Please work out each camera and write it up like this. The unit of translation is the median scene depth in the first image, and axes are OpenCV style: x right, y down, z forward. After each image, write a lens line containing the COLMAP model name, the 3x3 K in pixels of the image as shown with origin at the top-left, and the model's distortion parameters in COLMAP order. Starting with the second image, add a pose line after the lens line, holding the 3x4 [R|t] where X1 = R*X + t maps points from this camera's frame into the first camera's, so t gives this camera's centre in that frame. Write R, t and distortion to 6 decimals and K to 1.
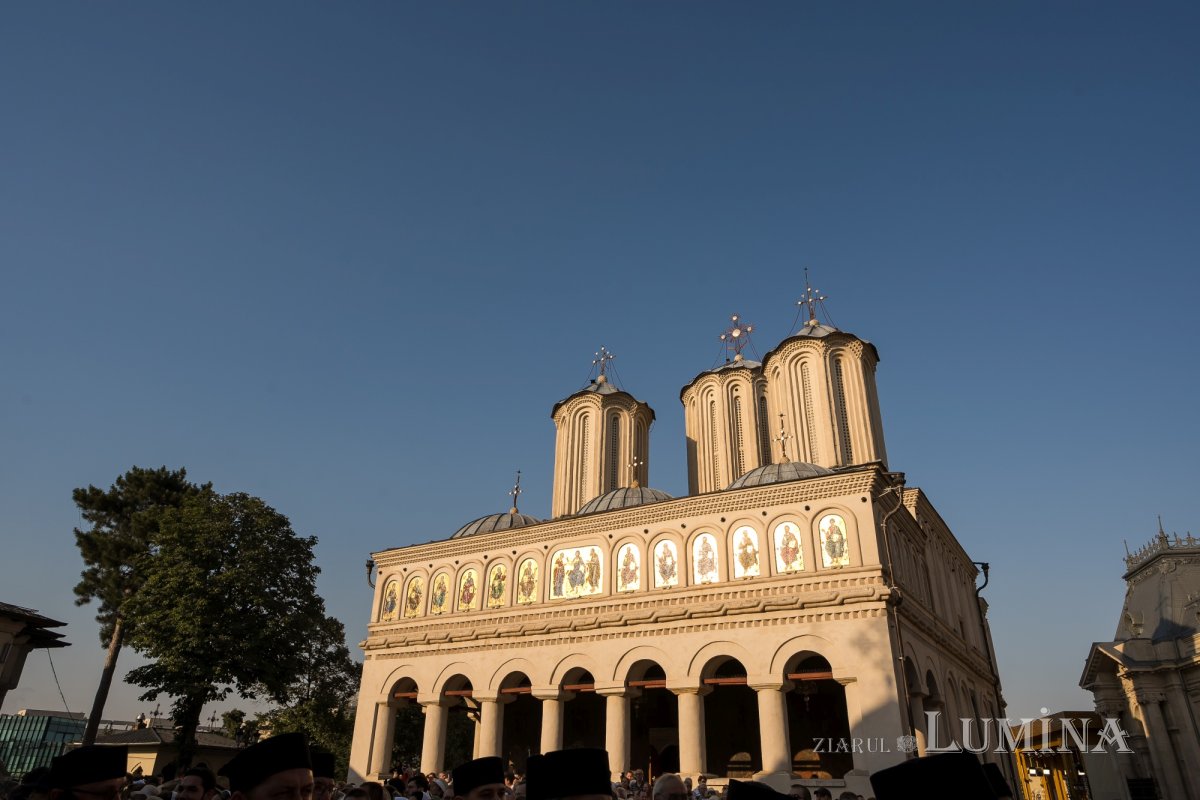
lens RADIAL K [[761.9, 0, 599.8], [0, 761.9, 424.8], [0, 0, 1]] dist [-0.000231, 0.001857]
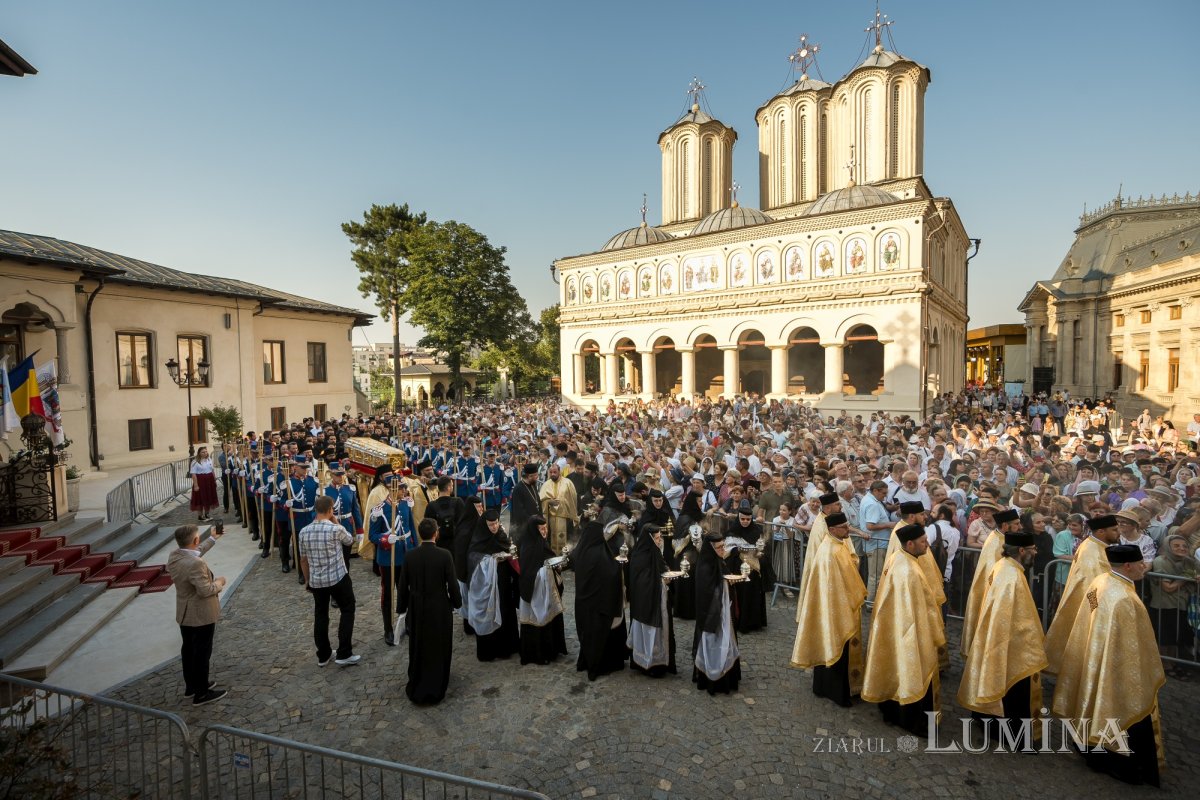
lens RADIAL K [[539.2, 0, 600.0], [0, 539.2, 400.0], [0, 0, 1]] dist [-0.015131, 0.006018]
pose [[0.993926, -0.031996, -0.105296, -0.099463], [0.078290, 0.878003, 0.472208, -0.085132], [0.077342, -0.477584, 0.875175, -0.062785]]
